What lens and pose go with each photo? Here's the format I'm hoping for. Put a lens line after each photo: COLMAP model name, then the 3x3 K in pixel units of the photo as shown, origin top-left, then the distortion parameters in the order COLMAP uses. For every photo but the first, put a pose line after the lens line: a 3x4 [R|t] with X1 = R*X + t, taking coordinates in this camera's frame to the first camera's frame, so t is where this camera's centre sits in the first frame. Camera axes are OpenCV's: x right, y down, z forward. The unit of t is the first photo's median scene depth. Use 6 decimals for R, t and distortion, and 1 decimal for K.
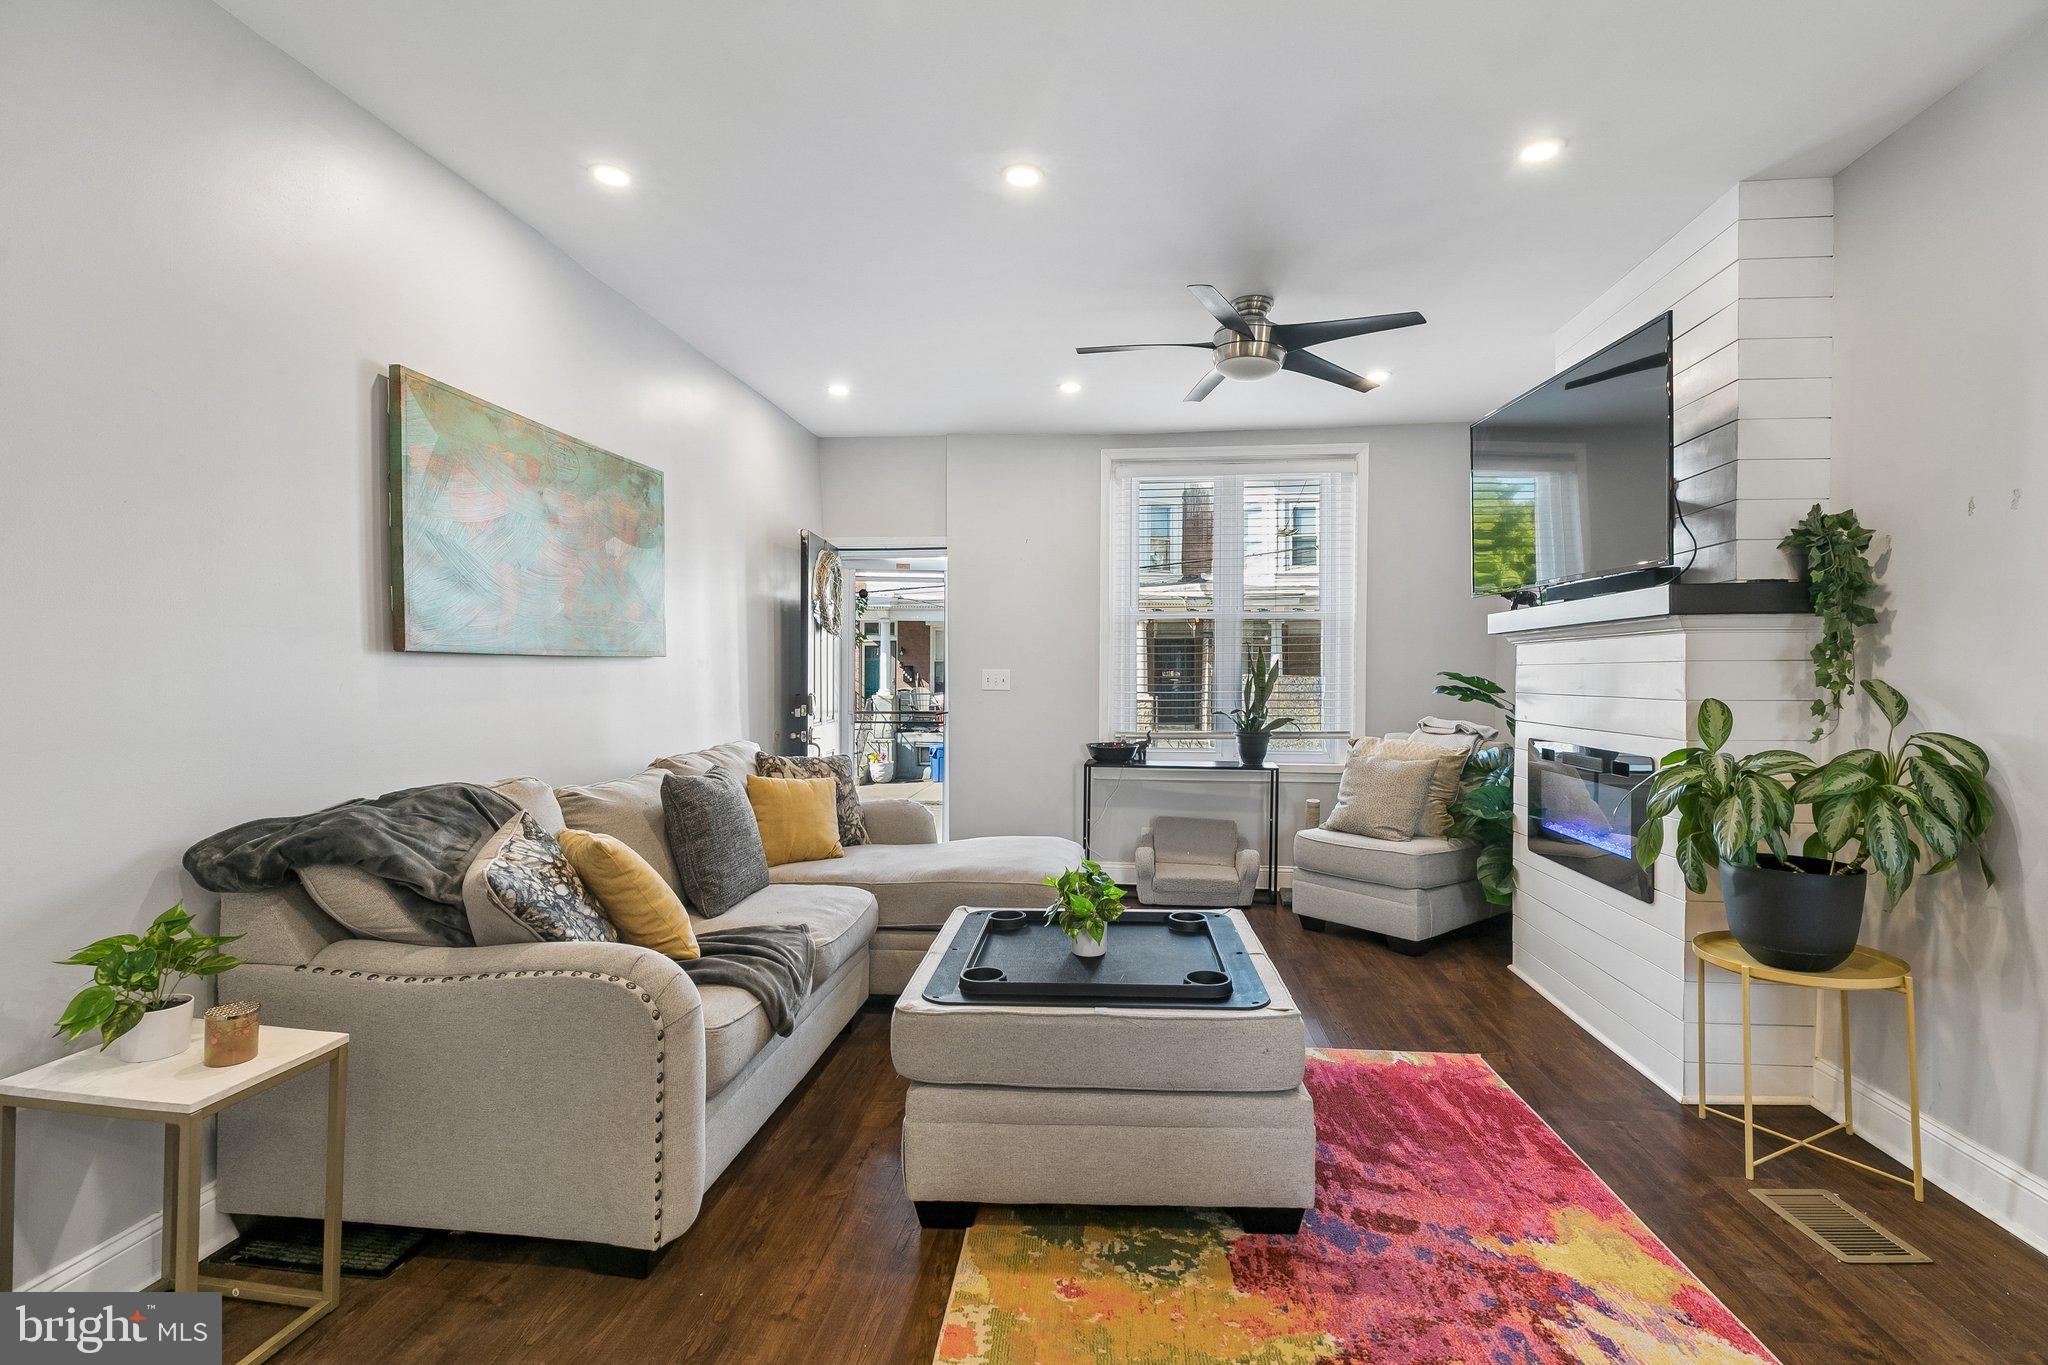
lens RADIAL K [[931.5, 0, 1050.1], [0, 931.5, 680.3], [0, 0, 1]] dist [0.001879, -0.000074]
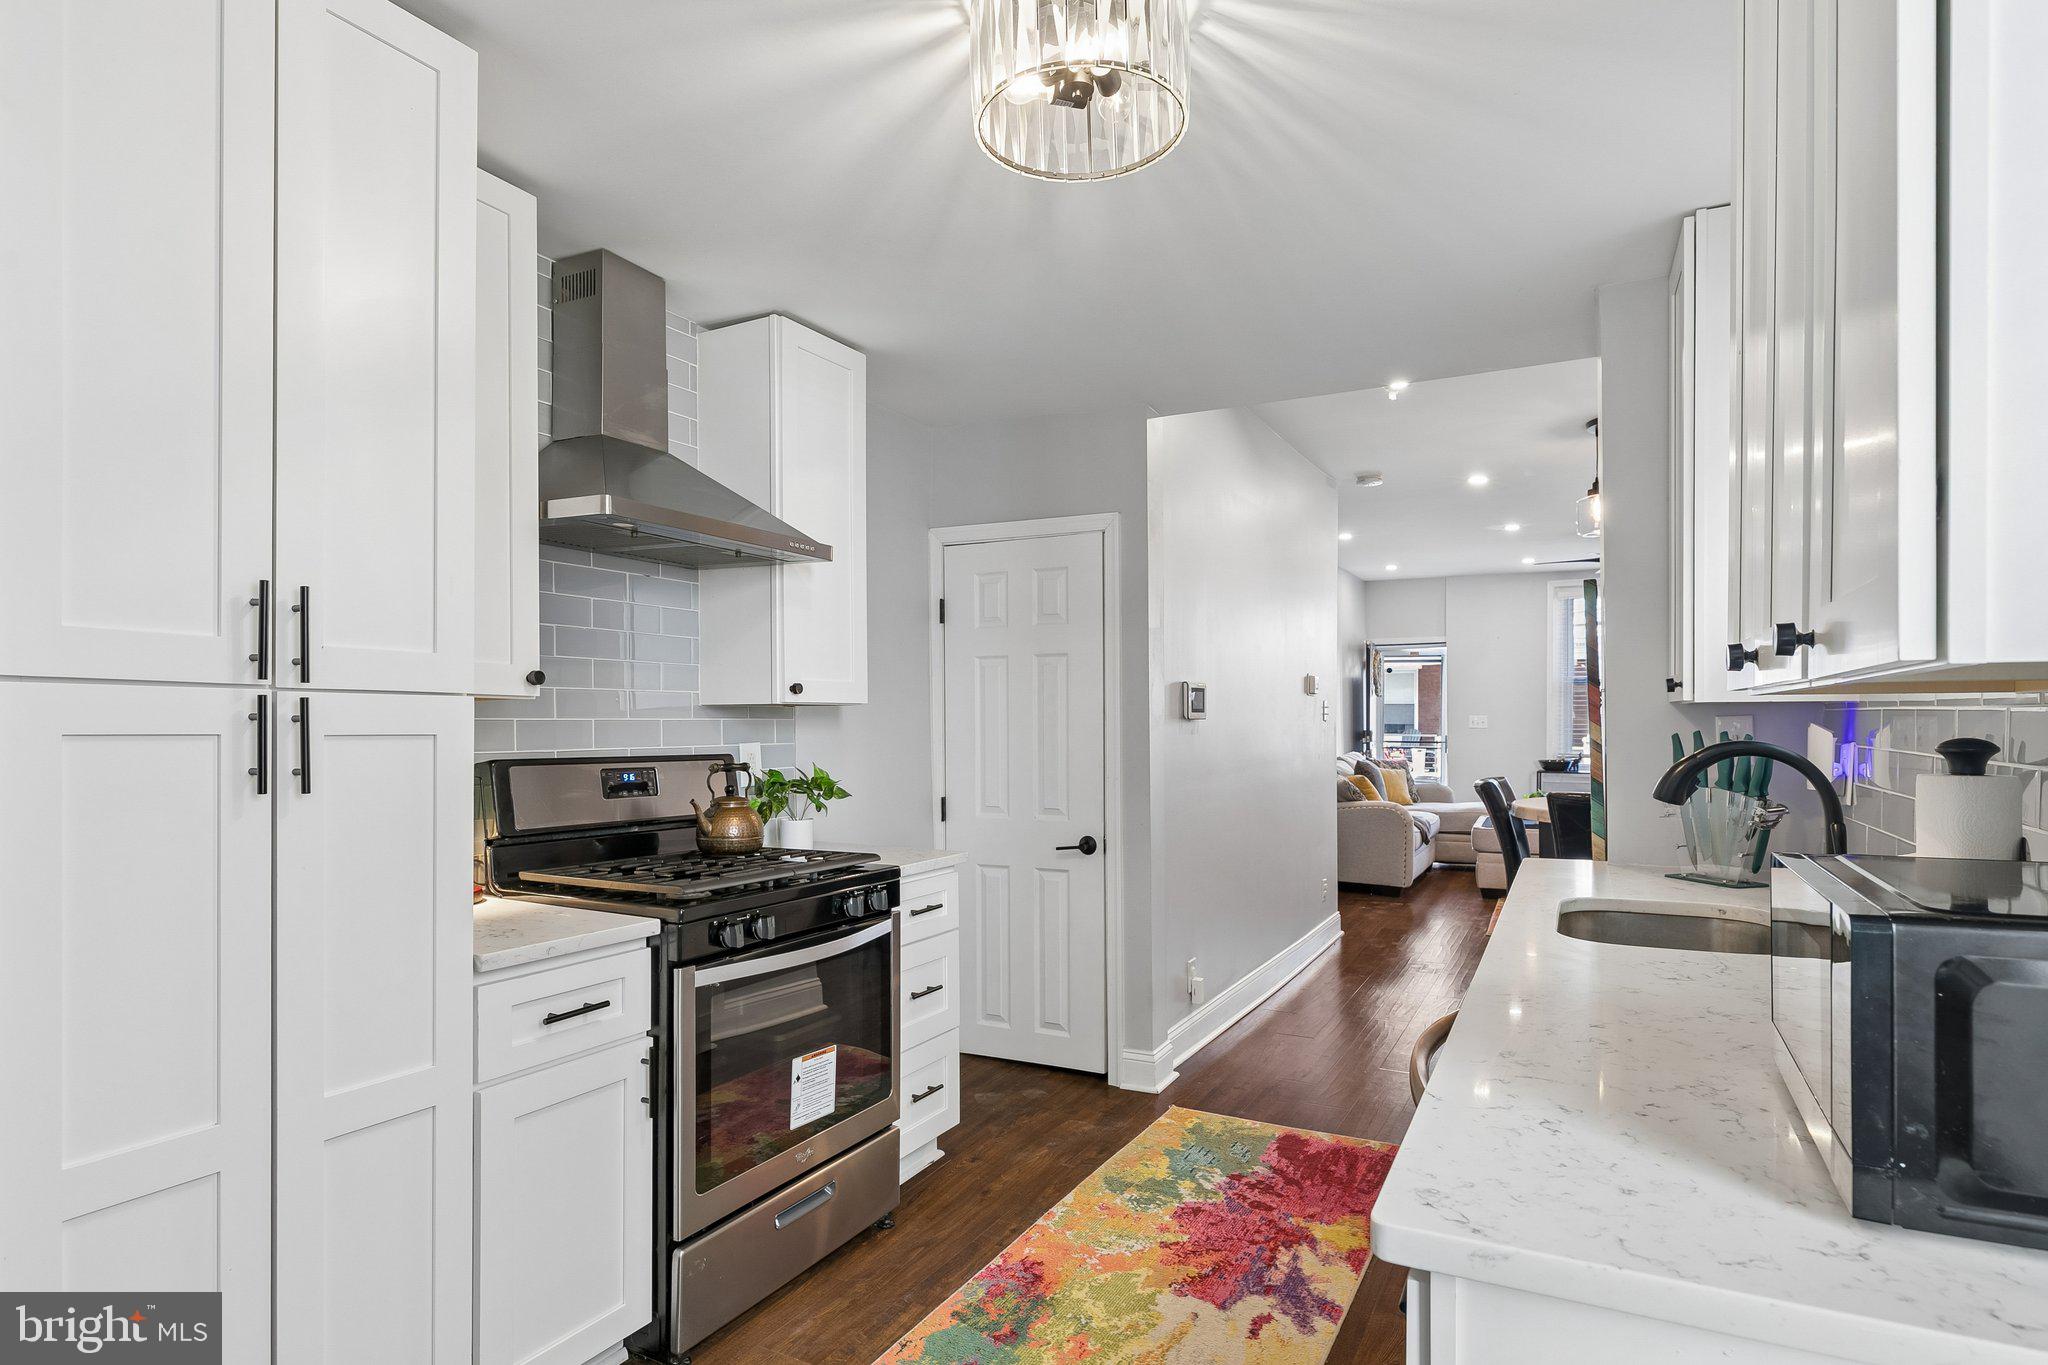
lens RADIAL K [[1083.8, 0, 1024.3], [0, 1083.8, 726.1], [0, 0, 1]] dist [-0.000356, -0.000095]
pose [[0.921658, -0.004383, -0.387979, -0.098079], [0.005399, 0.999984, 0.001528, -0.000790], [0.387966, -0.003502, 0.921667, -2.006580]]
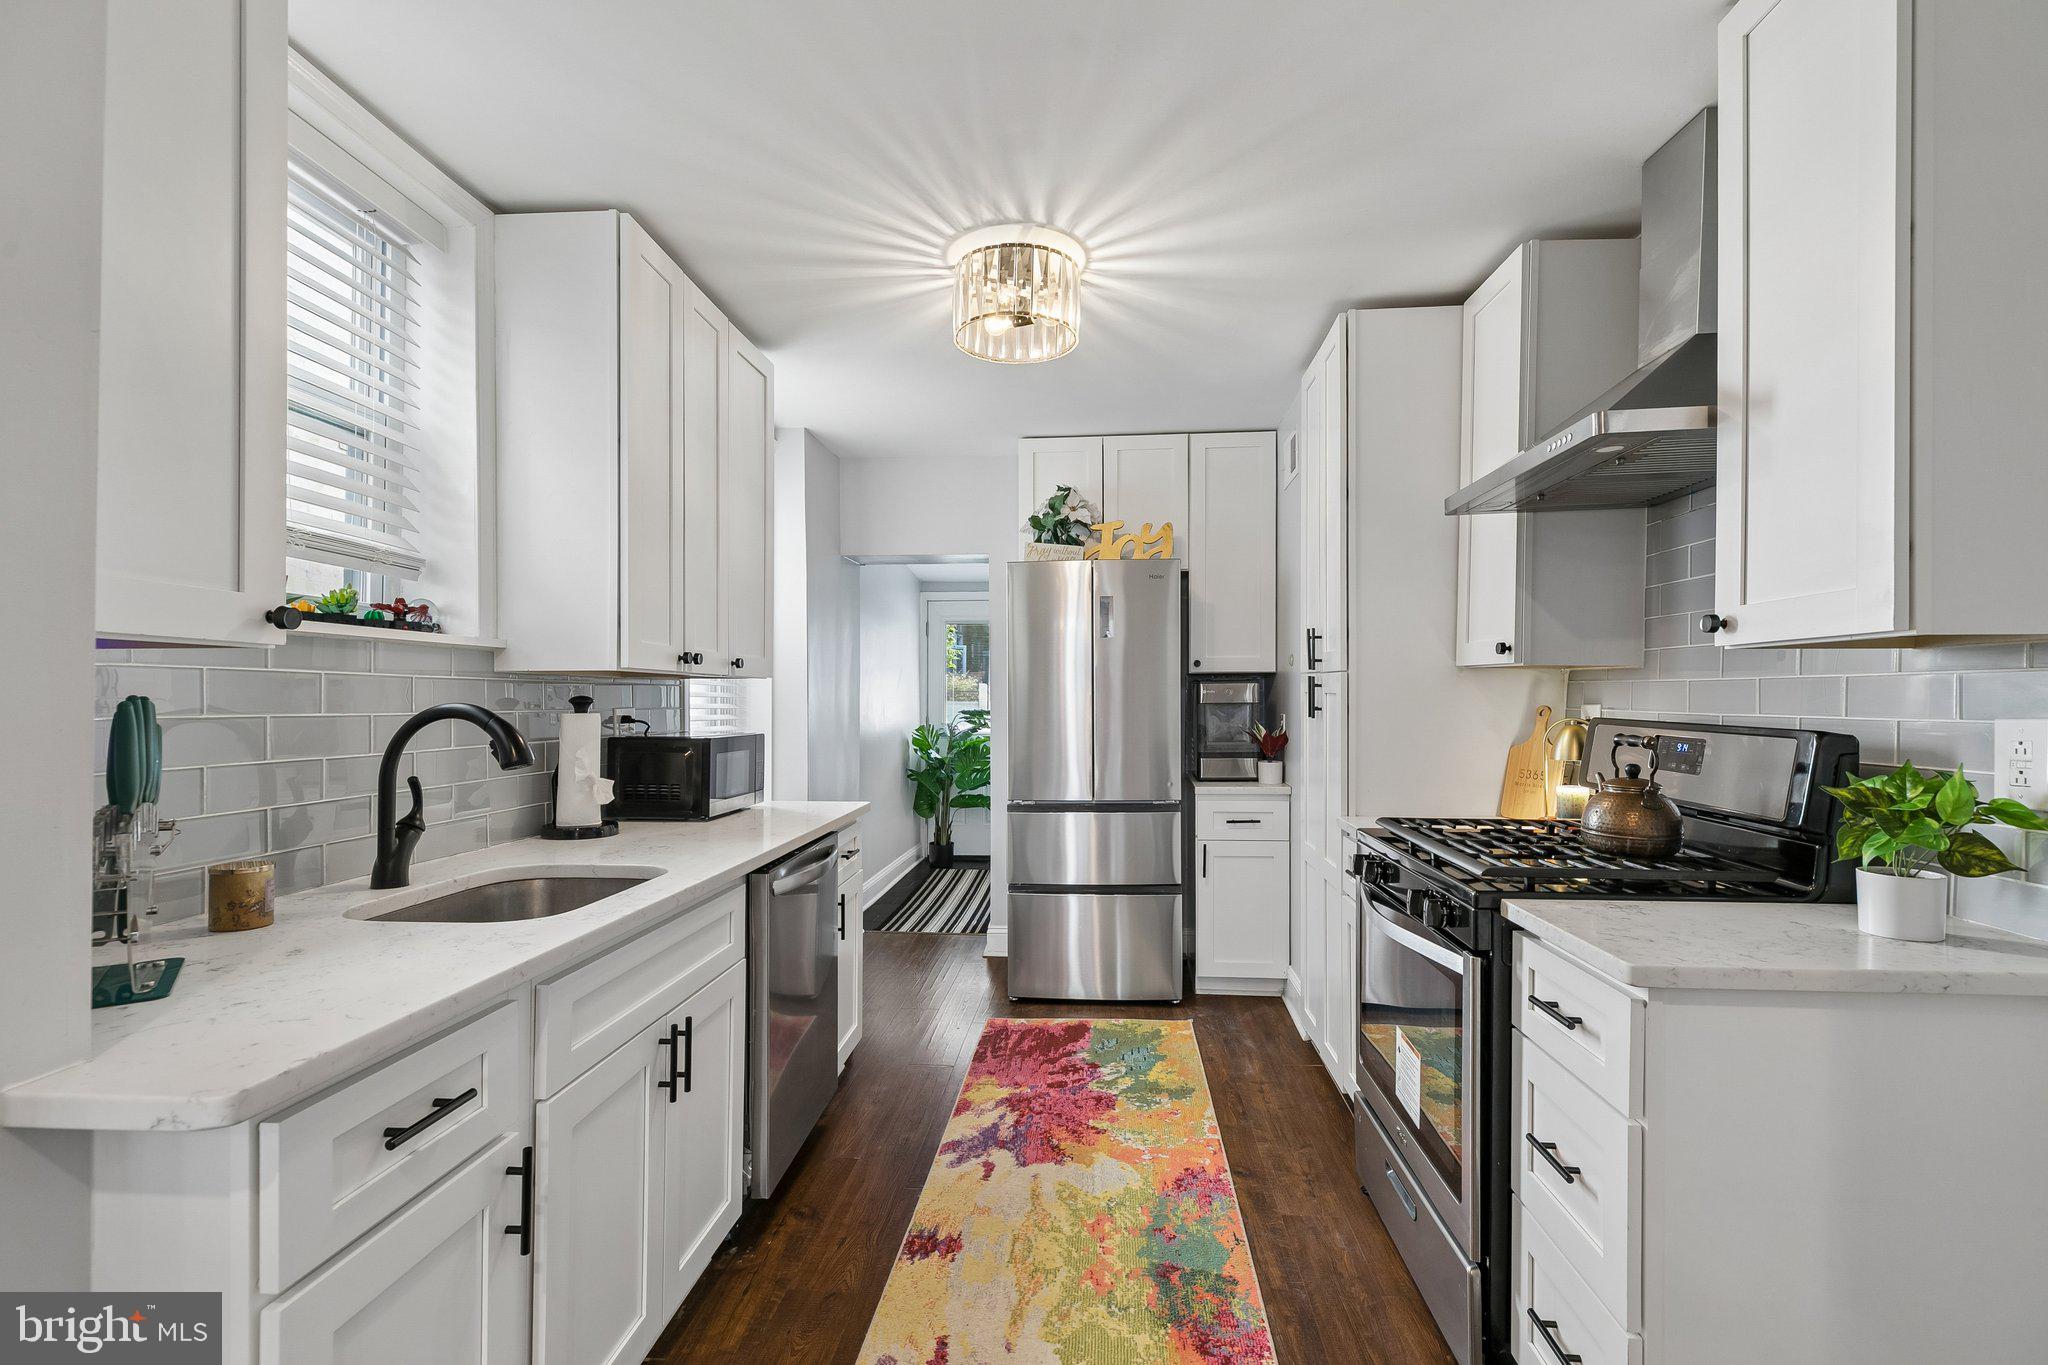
lens RADIAL K [[930.8, 0, 1041.5], [0, 930.8, 692.3], [0, 0, 1]] dist [0.000337, -0.000237]
pose [[-0.999635, -0.002645, -0.026895, -0.286026], [-0.002560, 0.999992, -0.003183, 0.005602], [0.026903, -0.003113, -0.999633, -0.690644]]
